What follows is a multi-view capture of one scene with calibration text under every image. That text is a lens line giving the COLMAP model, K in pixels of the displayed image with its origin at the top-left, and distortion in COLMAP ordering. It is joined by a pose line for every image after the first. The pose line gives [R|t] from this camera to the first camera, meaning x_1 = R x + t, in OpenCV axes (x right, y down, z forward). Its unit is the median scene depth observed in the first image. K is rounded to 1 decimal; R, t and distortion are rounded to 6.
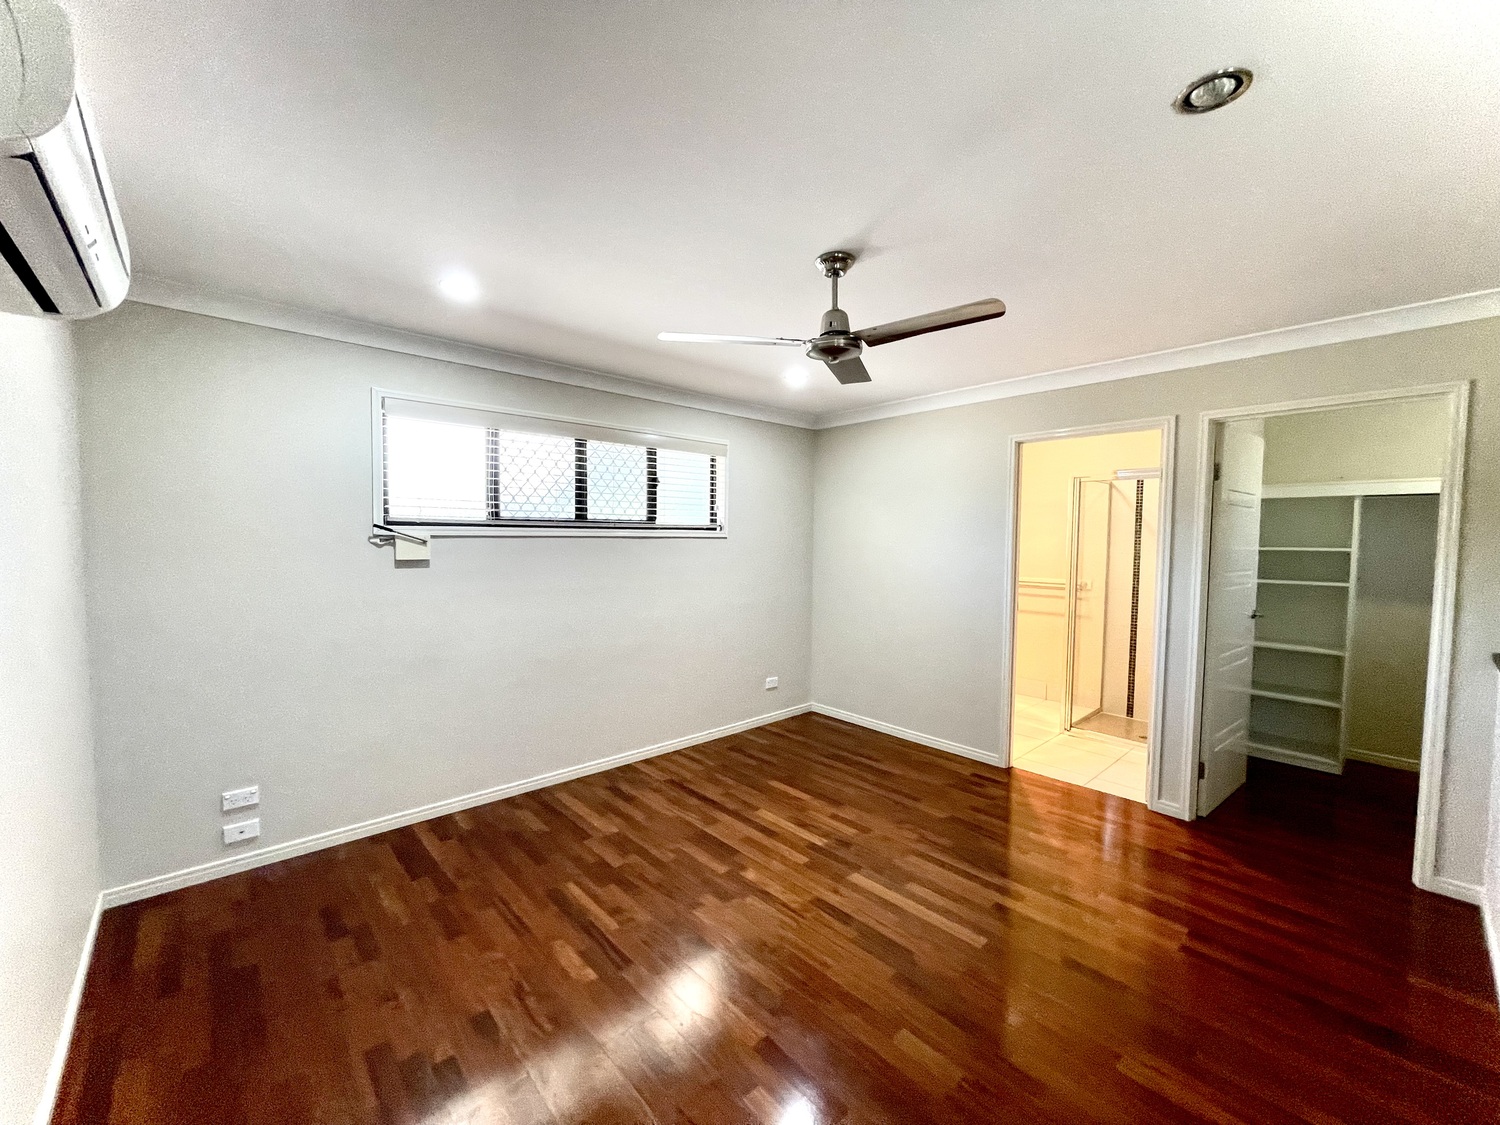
lens RADIAL K [[607.5, 0, 750.2], [0, 607.5, 568.4], [0, 0, 1]] dist [-0.001063, 0.000727]
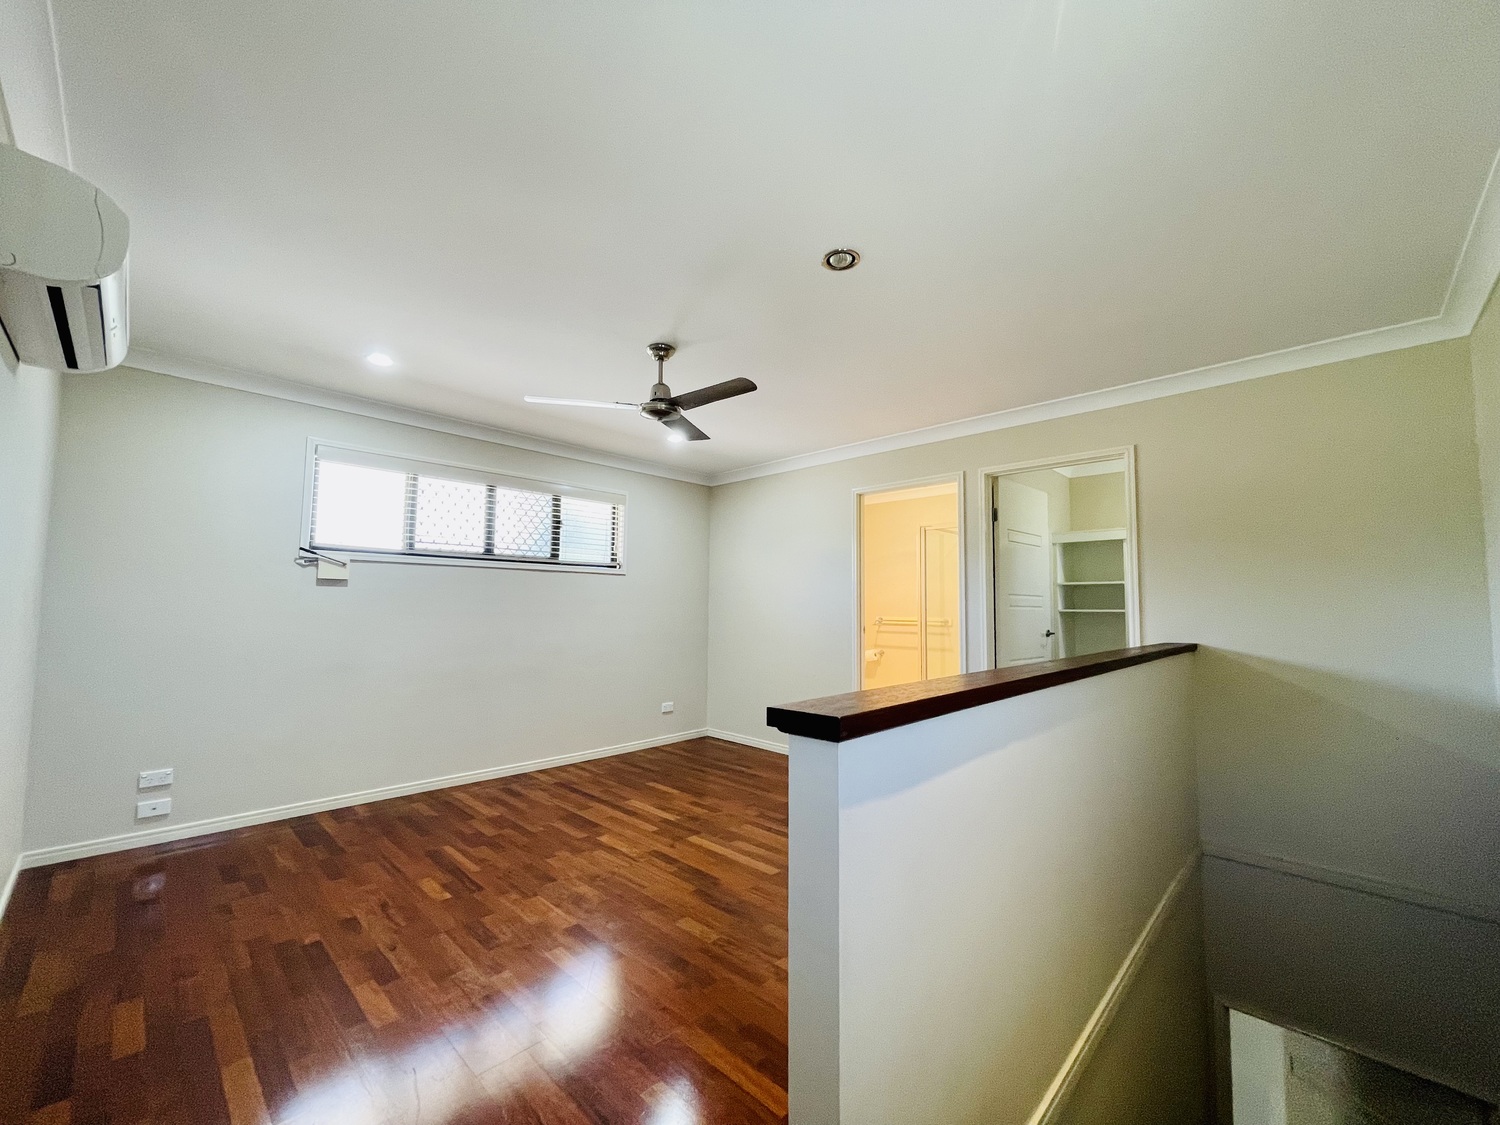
lens RADIAL K [[607.5, 0, 751.9], [0, 607.5, 568.5], [0, 0, 1]] dist [-0.001063, 0.000727]
pose [[0.997867, 0.006095, 0.064990, 0.194841], [0.001527, 0.993179, -0.116586, 0.111569], [-0.065257, 0.116437, 0.991052, -0.242781]]
